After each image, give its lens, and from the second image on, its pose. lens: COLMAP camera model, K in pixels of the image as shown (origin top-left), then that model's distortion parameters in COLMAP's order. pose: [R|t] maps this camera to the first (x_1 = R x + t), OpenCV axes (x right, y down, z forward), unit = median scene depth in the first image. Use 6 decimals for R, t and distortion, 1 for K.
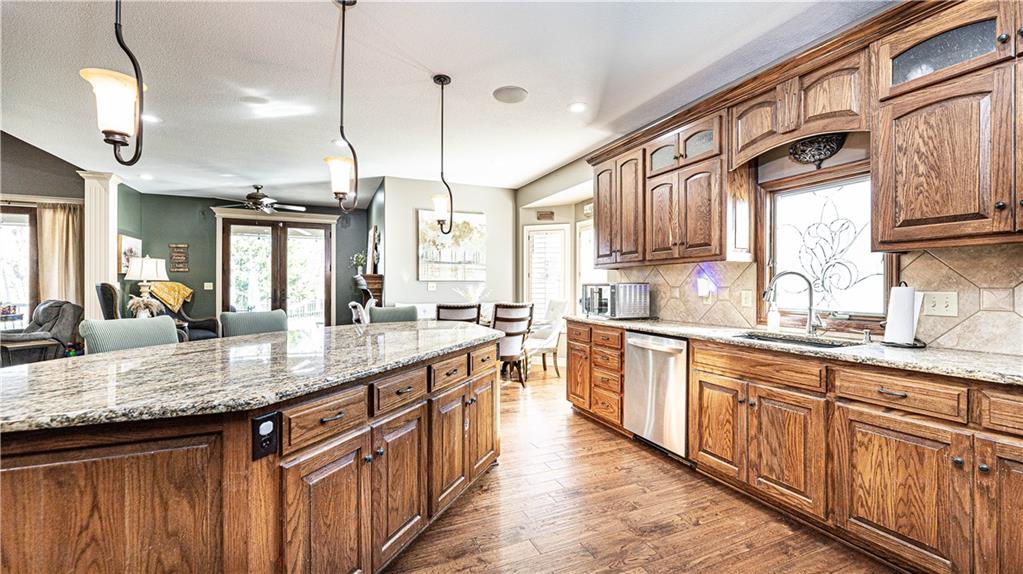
lens RADIAL K [[420.2, 0, 512.5], [0, 420.2, 288.2], [0, 0, 1]] dist [-0.003361, -0.000838]
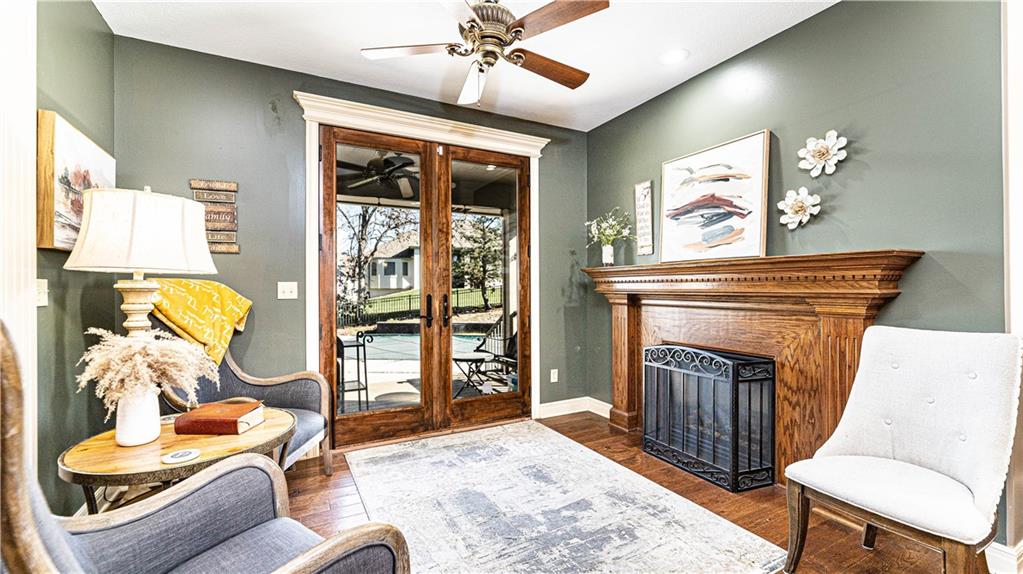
lens RADIAL K [[420.2, 0, 506.6], [0, 420.2, 287.2], [0, 0, 1]] dist [-0.003361, -0.000838]
pose [[0.997418, -0.007335, 0.071443, -0.641339], [0.007633, 0.999963, -0.003893, -0.005960], [-0.071412, 0.004428, 0.997437, 0.688981]]
